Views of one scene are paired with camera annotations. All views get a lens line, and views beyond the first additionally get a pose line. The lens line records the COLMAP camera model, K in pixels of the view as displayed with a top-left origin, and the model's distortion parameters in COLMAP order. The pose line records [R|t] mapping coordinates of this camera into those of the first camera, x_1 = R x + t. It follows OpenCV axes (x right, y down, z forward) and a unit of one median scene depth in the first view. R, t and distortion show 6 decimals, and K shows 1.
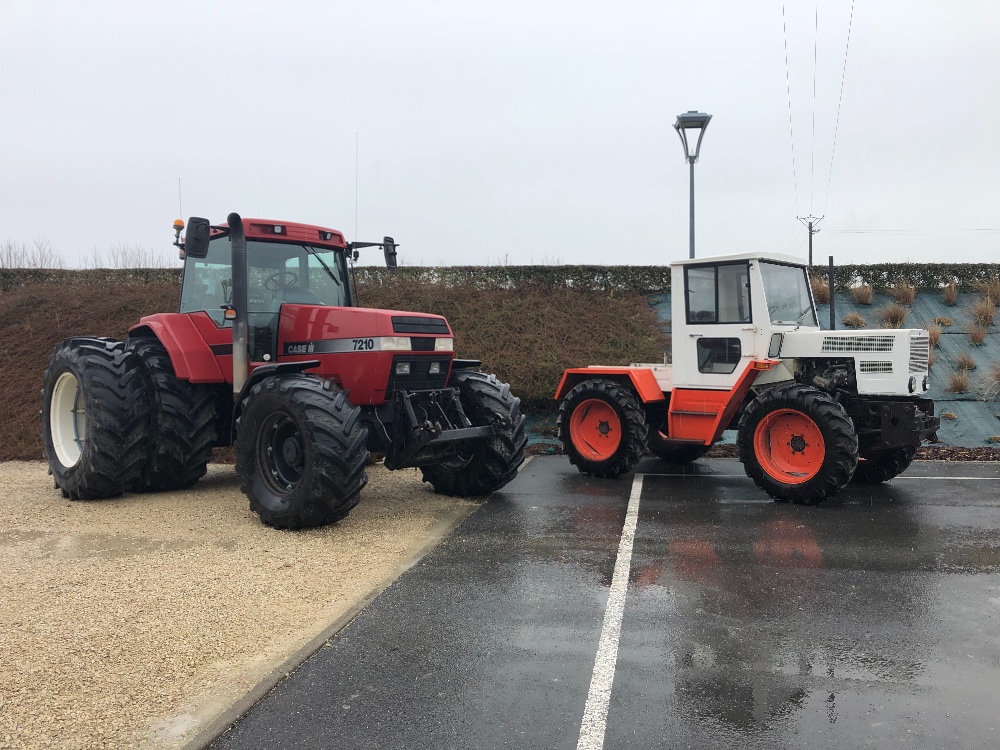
lens RADIAL K [[807.7, 0, 506.0], [0, 807.7, 370.1], [0, 0, 1]] dist [0.025356, -0.001219]
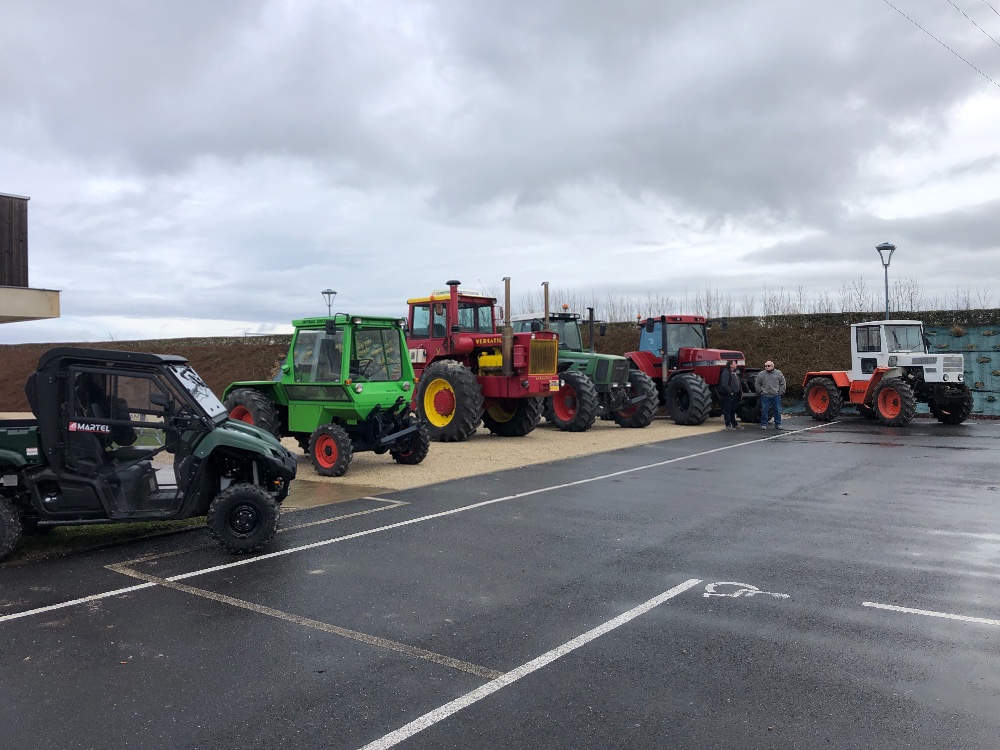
lens RADIAL K [[807.7, 0, 506.0], [0, 807.7, 370.1], [0, 0, 1]] dist [0.025356, -0.001219]
pose [[0.899327, -0.006372, -0.437230, 0.363905], [-0.002566, 0.999800, -0.019848, 0.044459], [0.437269, 0.018972, 0.899131, -1.615213]]
